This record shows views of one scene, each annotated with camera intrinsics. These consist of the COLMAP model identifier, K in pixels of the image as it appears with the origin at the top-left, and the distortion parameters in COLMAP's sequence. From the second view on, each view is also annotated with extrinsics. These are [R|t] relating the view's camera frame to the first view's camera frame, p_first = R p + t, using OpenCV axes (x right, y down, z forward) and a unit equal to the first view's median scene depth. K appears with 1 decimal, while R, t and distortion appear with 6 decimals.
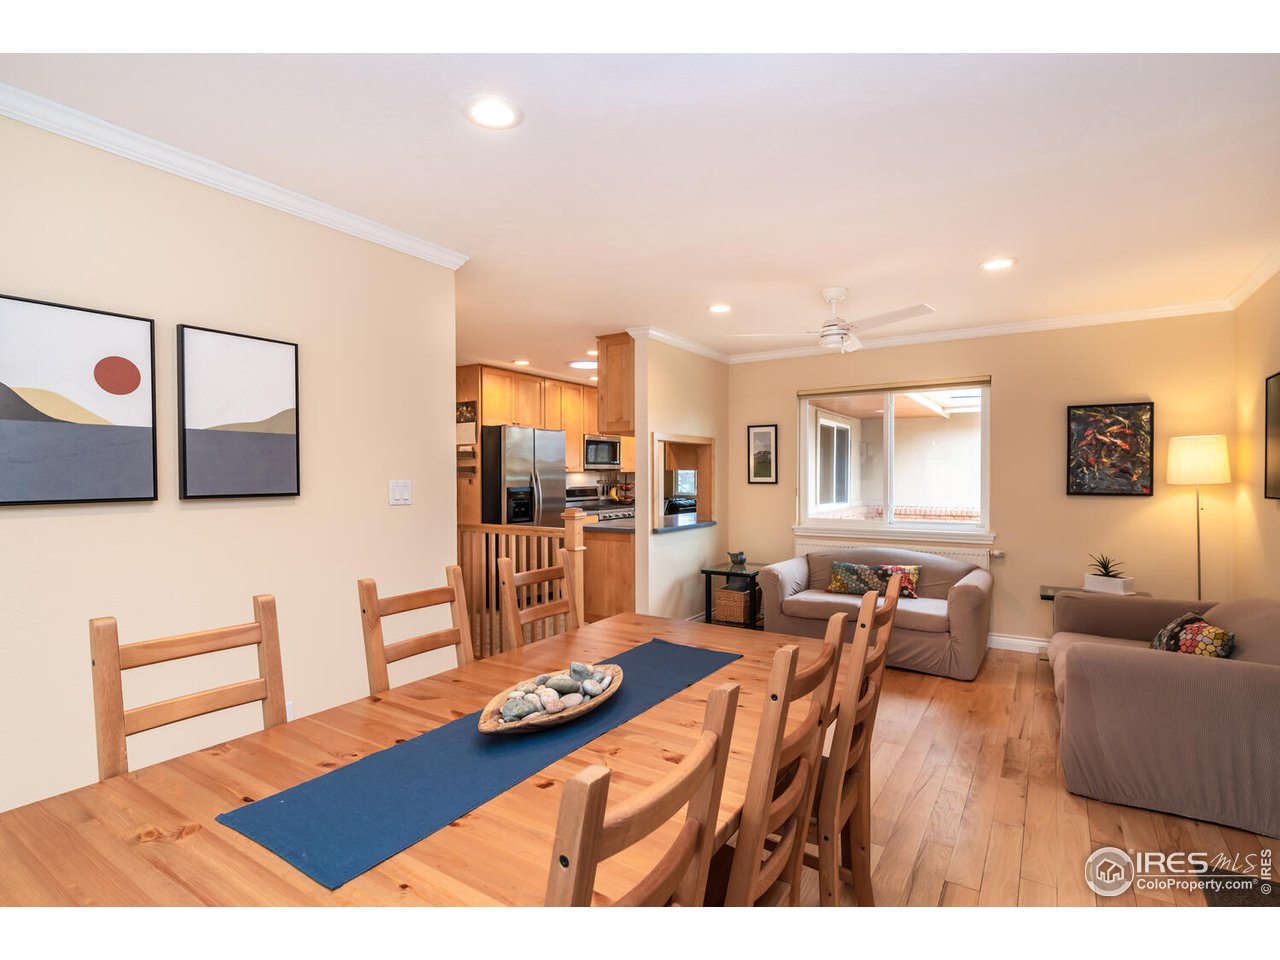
lens RADIAL K [[617.9, 0, 653.7], [0, 617.9, 486.8], [0, 0, 1]] dist [-0.002808, -0.000188]
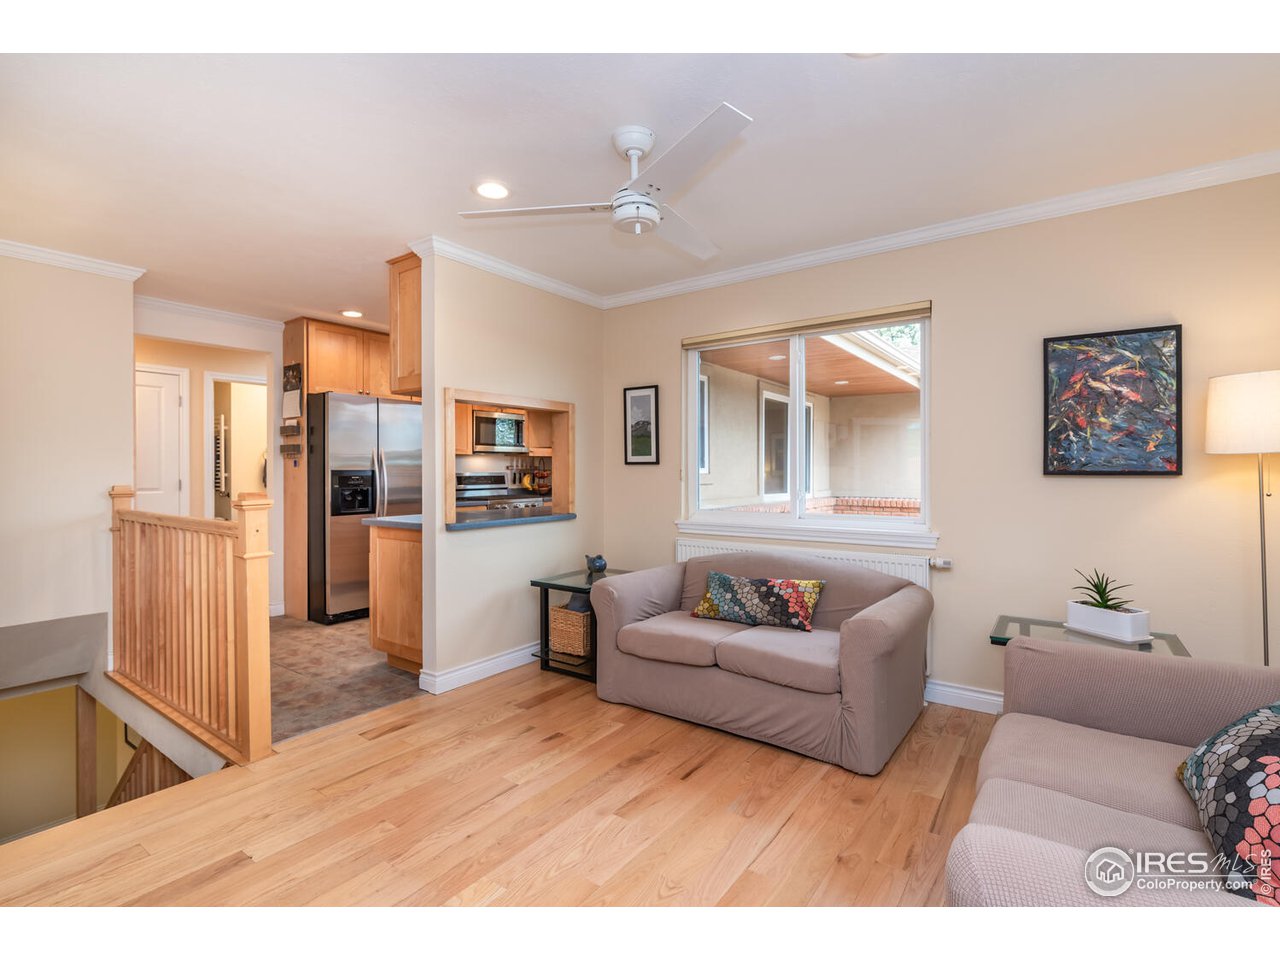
lens RADIAL K [[617.9, 0, 627.2], [0, 617.9, 472.5], [0, 0, 1]] dist [-0.002808, -0.000188]
pose [[0.998579, -0.000185, -0.053285, 0.252176], [-0.000441, 0.999931, -0.011730, 0.017501], [0.053283, 0.011736, 0.998510, 0.310271]]
